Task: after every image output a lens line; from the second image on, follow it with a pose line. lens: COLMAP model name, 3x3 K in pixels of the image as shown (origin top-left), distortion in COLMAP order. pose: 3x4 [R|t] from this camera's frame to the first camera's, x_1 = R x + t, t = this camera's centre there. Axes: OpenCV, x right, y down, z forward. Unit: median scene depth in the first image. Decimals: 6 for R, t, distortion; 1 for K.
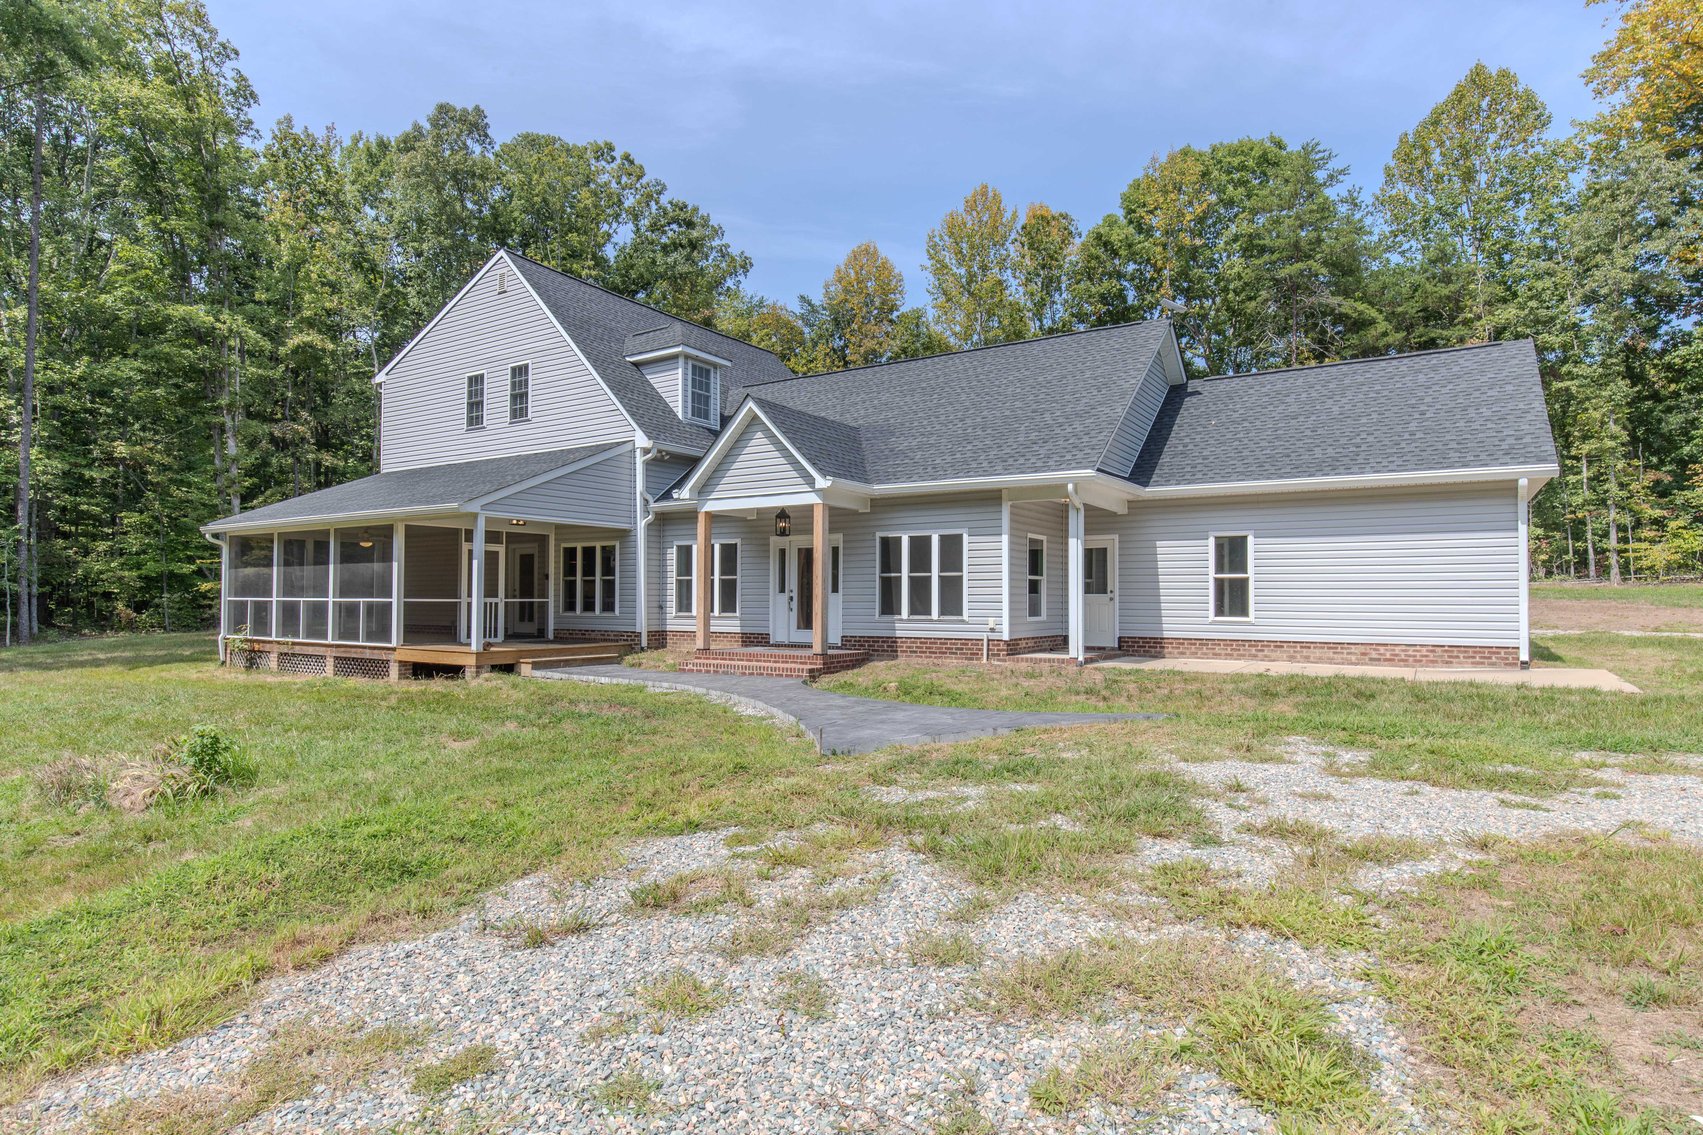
lens RADIAL K [[899.8, 0, 858.6], [0, 899.8, 573.8], [0, 0, 1]] dist [0.001246, 0.000995]
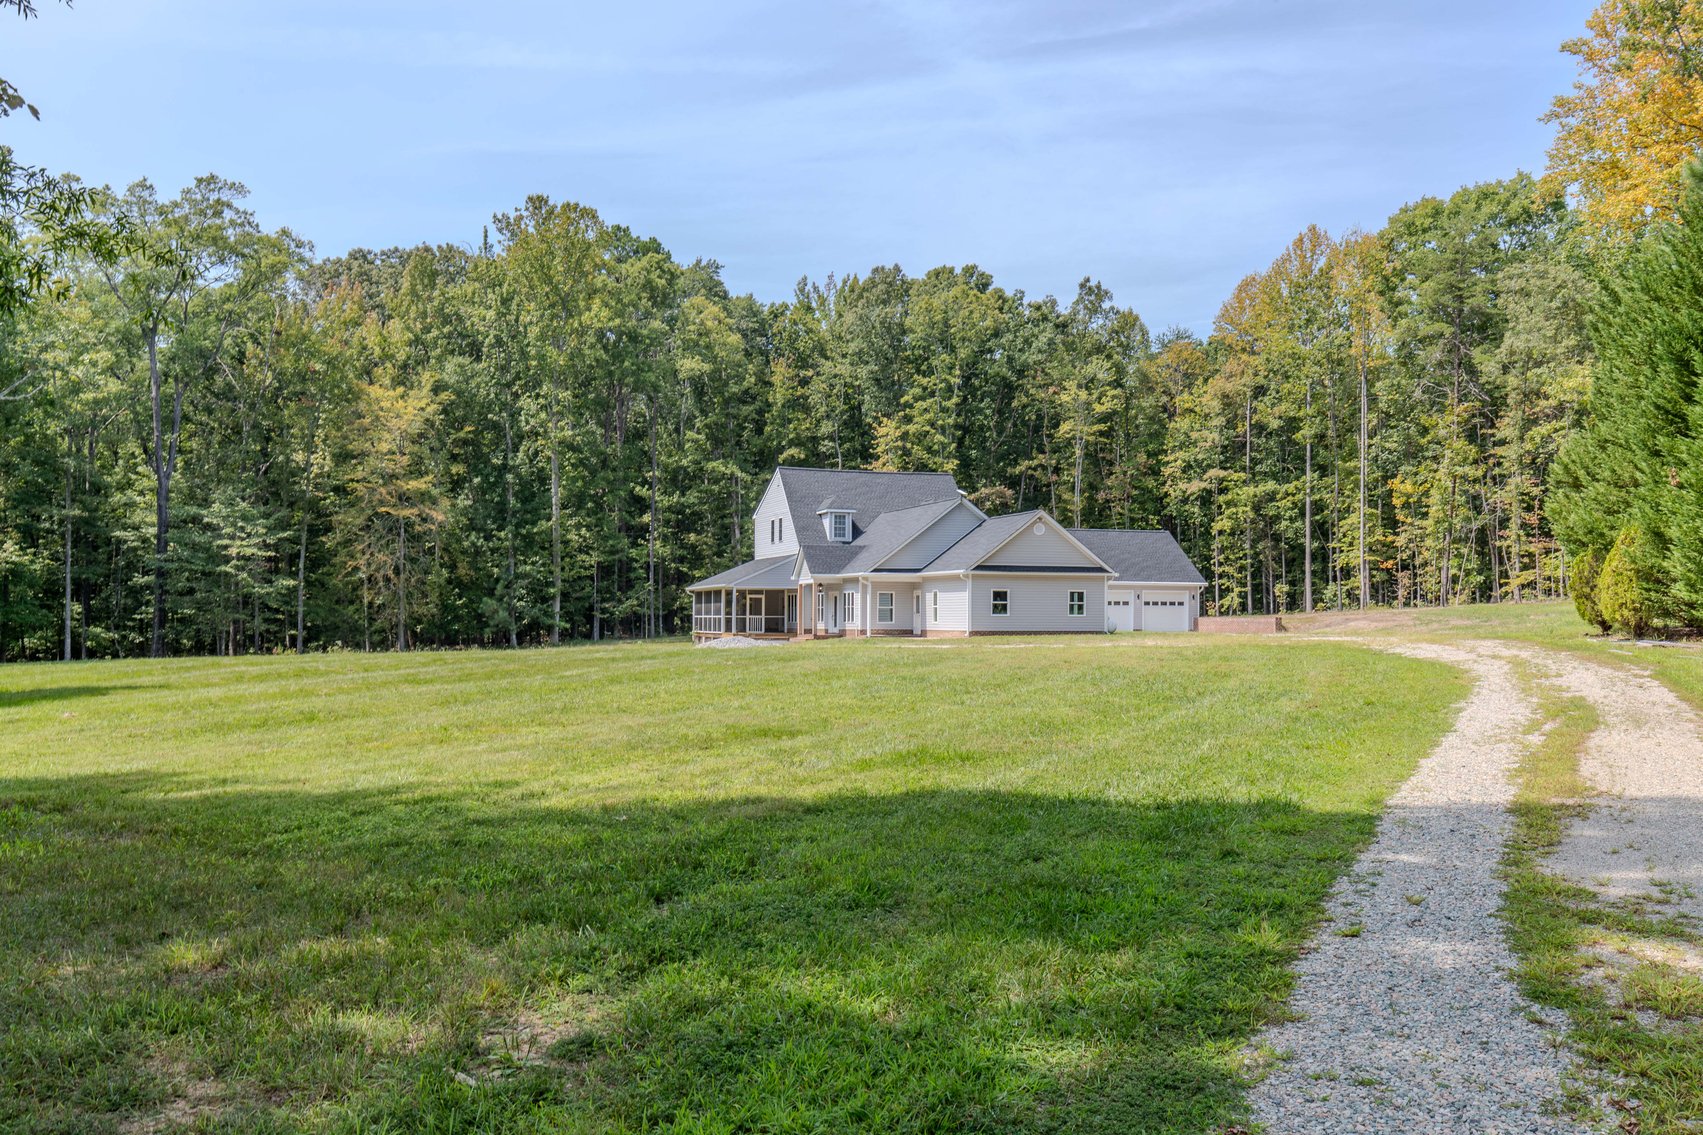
lens RADIAL K [[1529.0, 0, 851.5], [0, 1529.0, 567.5], [0, 0, 1]] dist [0.002592, -0.002051]
pose [[0.773200, -0.022739, -0.633754, 2.576684], [0.017041, 0.999741, -0.015081, -0.041010], [0.633933, 0.000861, 0.773388, -2.222435]]
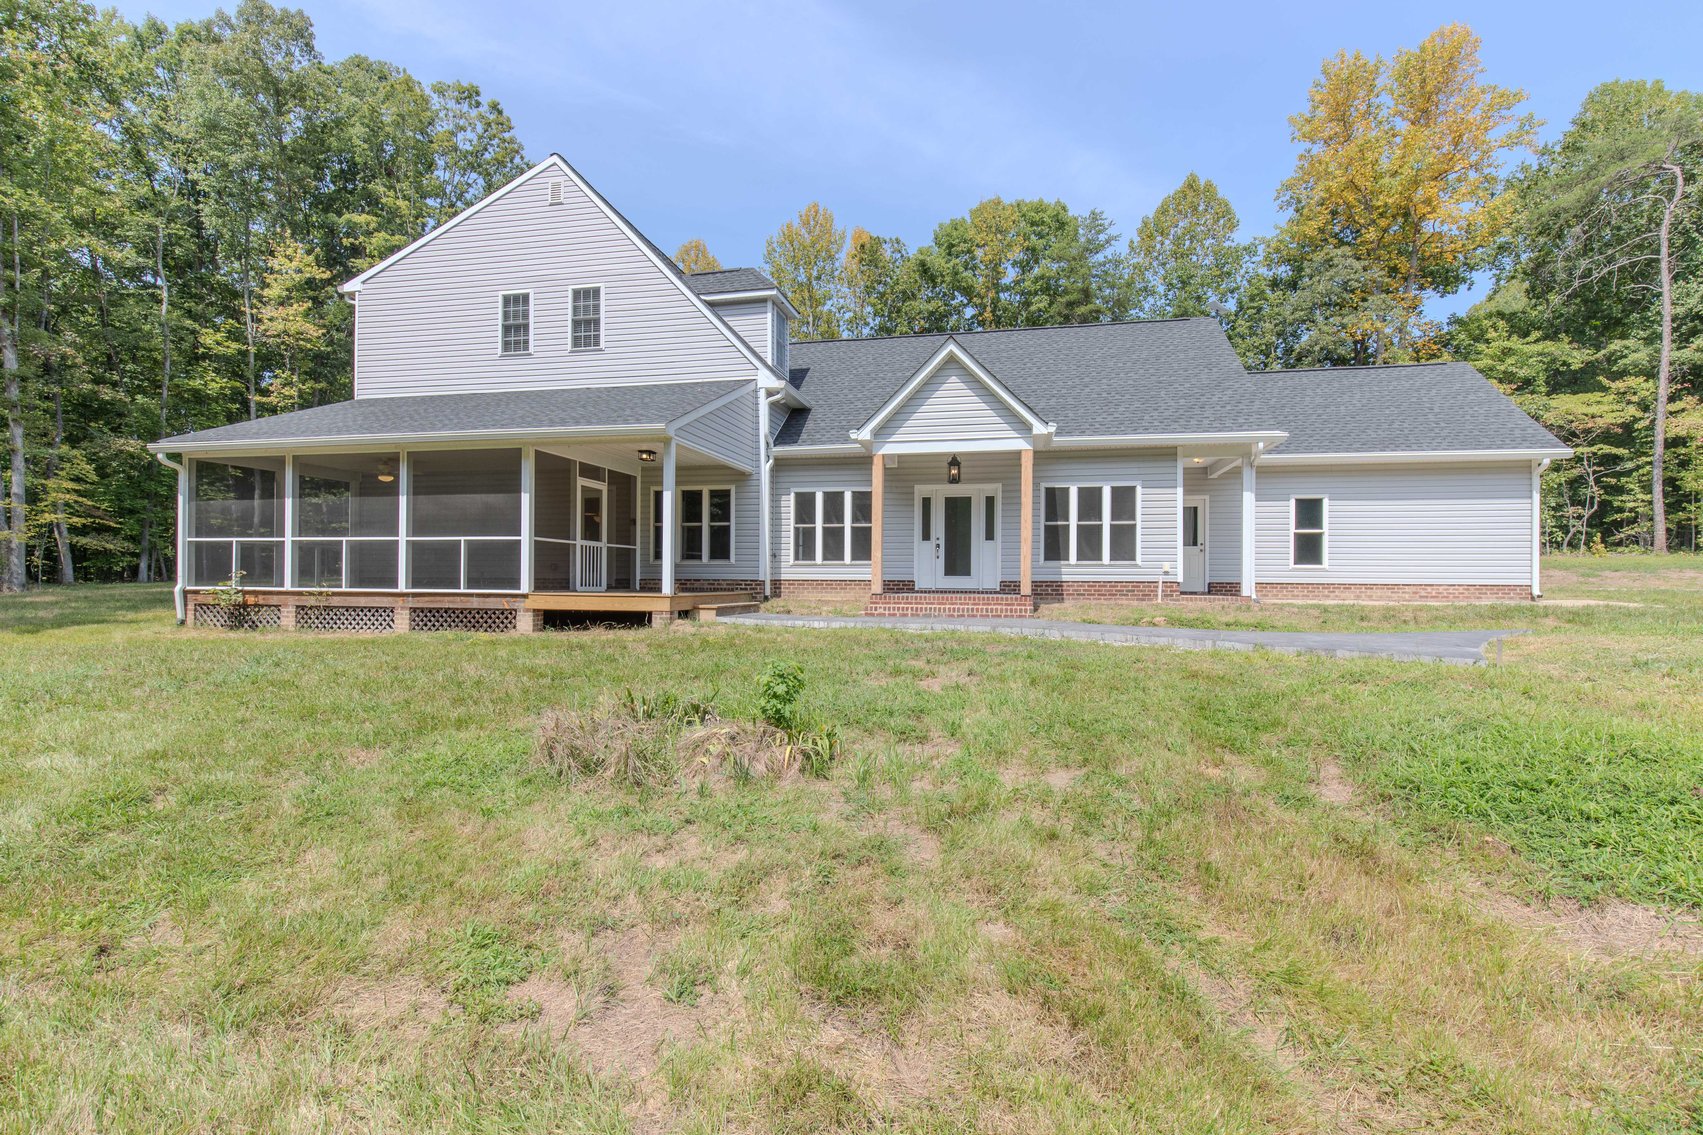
lens RADIAL K [[767.0, 0, 858.2], [0, 767.0, 576.8], [0, 0, 1]] dist [0.008922, -0.000528]
pose [[0.938473, 0.005135, 0.345315, -0.426757], [-0.013931, 0.999639, 0.022995, 0.040280], [-0.345072, -0.026391, 0.938205, 0.193664]]
